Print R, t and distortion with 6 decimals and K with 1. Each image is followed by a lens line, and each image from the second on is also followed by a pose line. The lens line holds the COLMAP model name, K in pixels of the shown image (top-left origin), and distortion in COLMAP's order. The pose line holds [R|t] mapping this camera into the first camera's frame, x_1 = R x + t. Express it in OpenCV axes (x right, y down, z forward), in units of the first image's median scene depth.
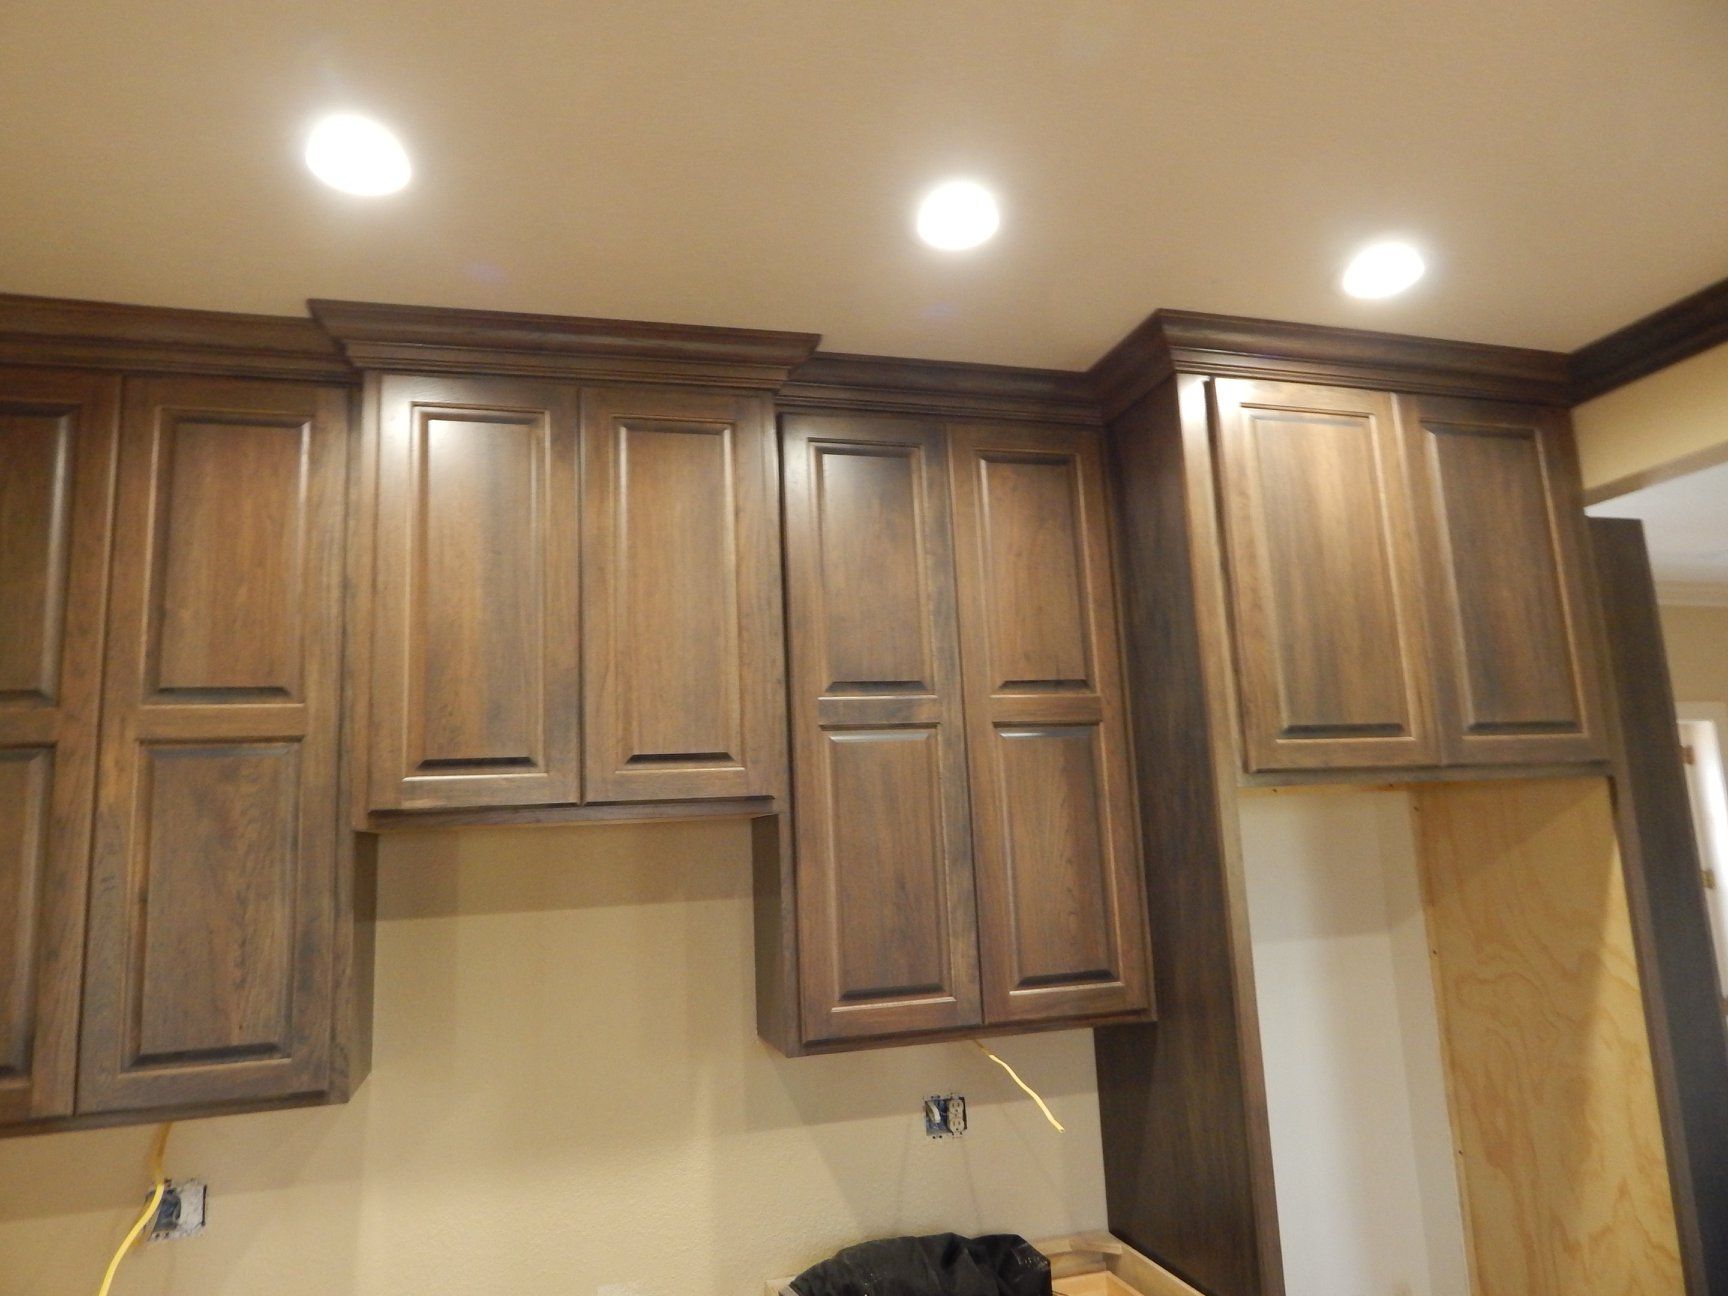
lens RADIAL K [[1117.6, 0, 864.8], [0, 1117.6, 648.0], [0, 0, 1]] dist [0.008899, -0.008772]
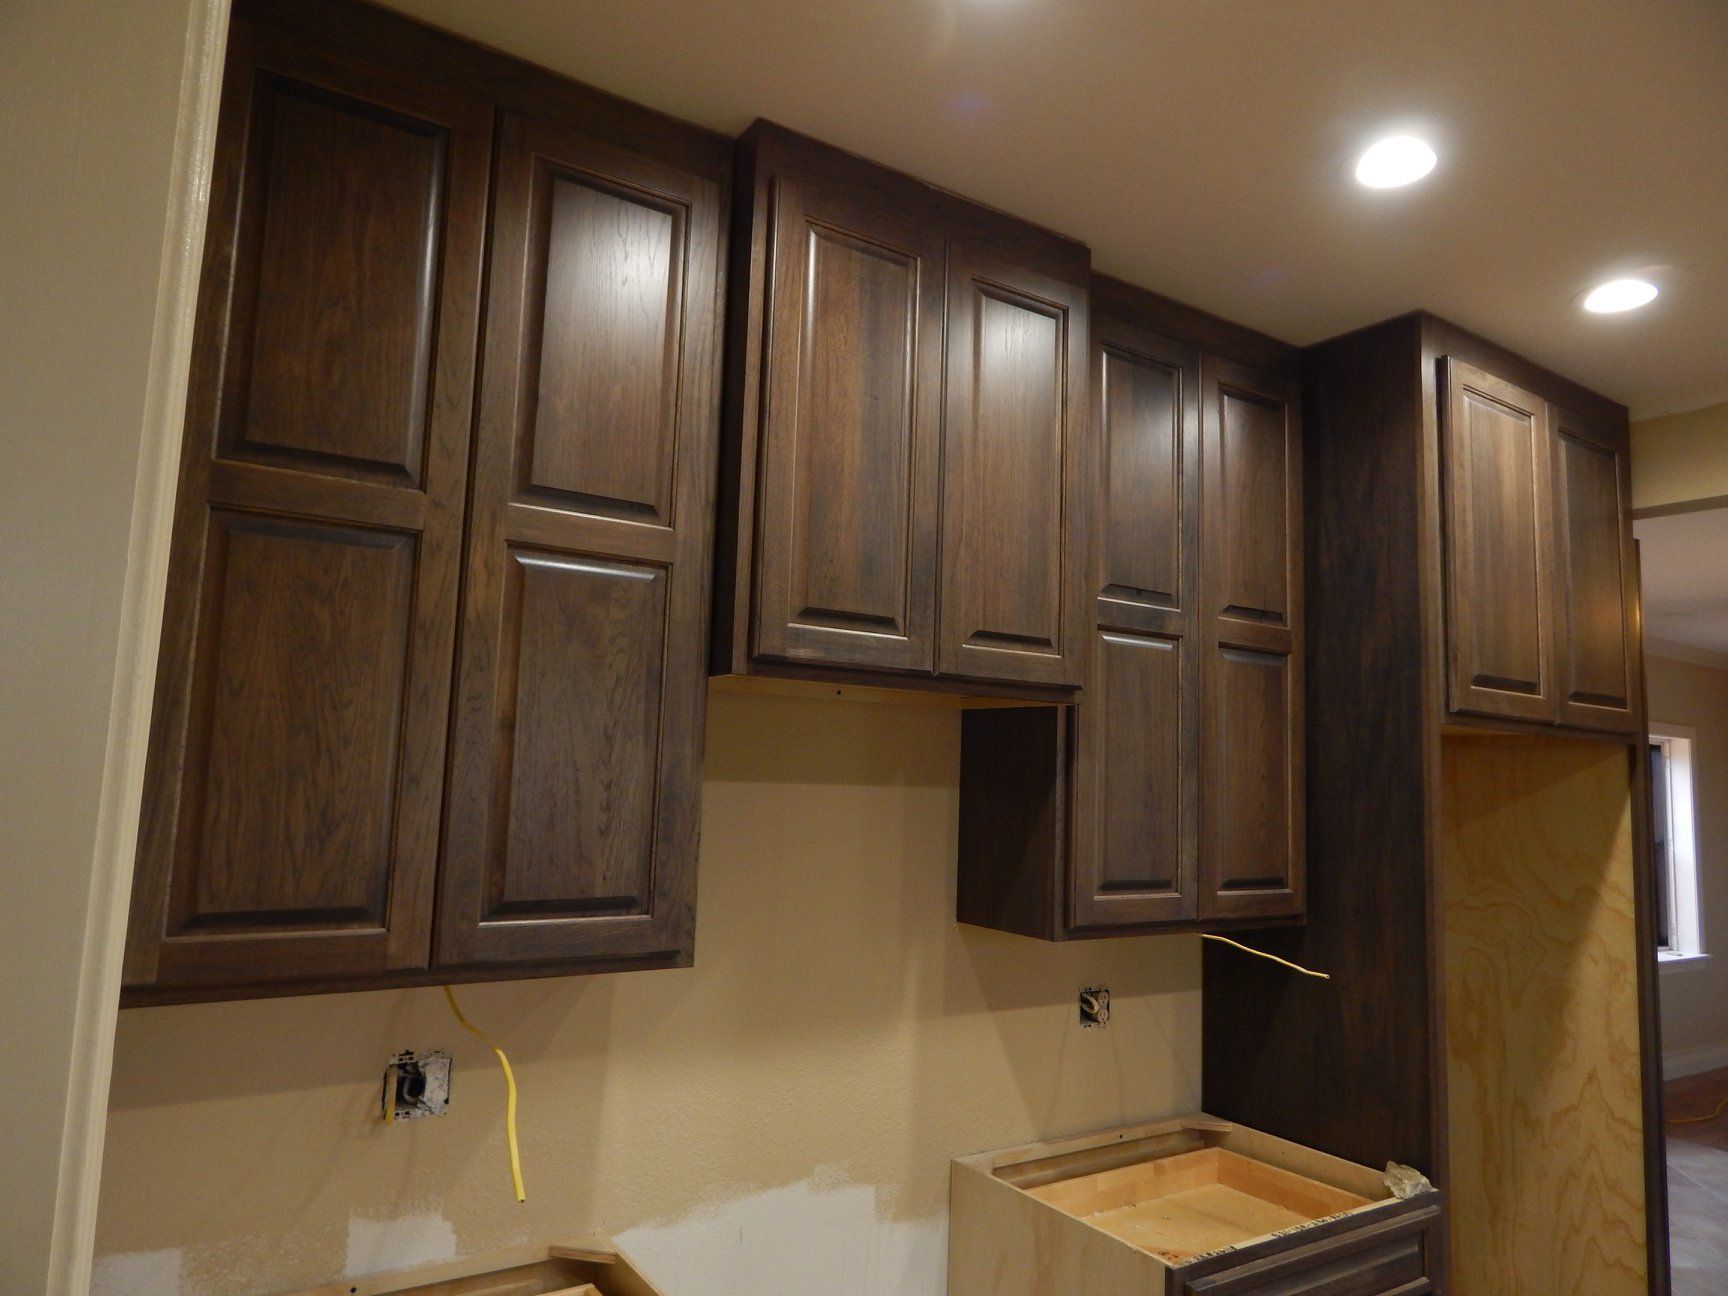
lens RADIAL K [[1117.6, 0, 863.0], [0, 1117.6, 646.1], [0, 0, 1]] dist [0.008899, -0.008772]
pose [[0.949896, 0.115907, 0.290280, -0.543492], [-0.131478, 0.990713, 0.034657, 0.082797], [-0.283568, -0.071086, 0.956314, 0.086710]]
